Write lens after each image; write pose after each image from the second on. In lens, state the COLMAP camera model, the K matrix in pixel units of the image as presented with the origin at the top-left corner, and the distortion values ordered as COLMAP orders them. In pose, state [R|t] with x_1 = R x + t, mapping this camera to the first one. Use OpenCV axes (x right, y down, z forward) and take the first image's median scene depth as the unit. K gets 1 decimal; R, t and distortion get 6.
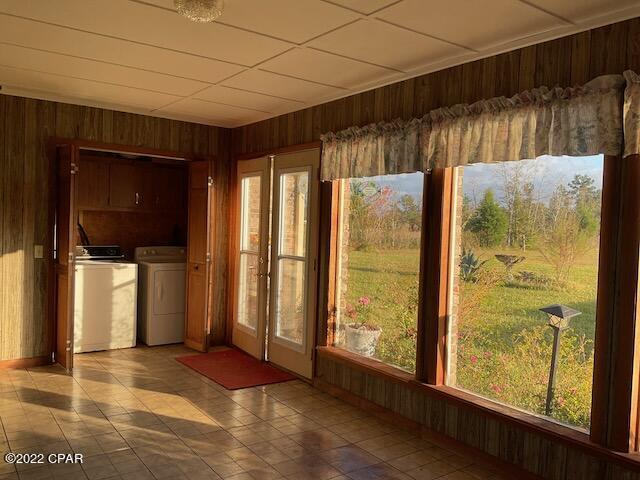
lens RADIAL K [[520.0, 0, 320.0], [0, 520.0, 240.0], [0, 0, 1]] dist [0.102206, -0.186030]
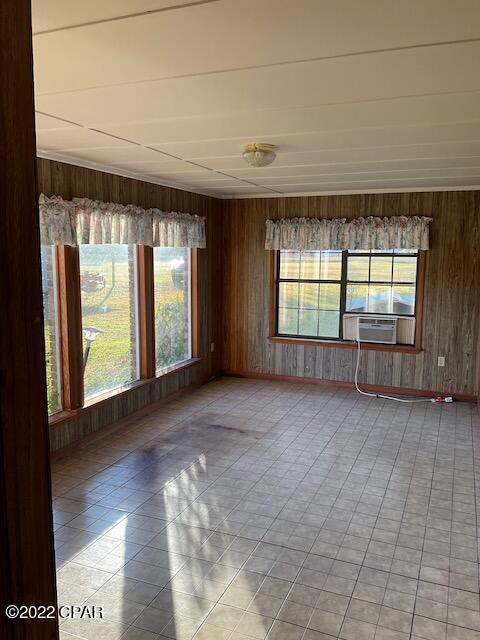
lens RADIAL K [[520.0, 0, 240.0], [0, 520.0, 320.0], [0, 0, 1]] dist [0.102206, -0.186030]
pose [[-0.515897, -0.152626, 0.842945, -1.172838], [0.005825, 0.983353, 0.181614, -0.196324], [-0.856631, 0.098604, -0.506419, 1.414851]]
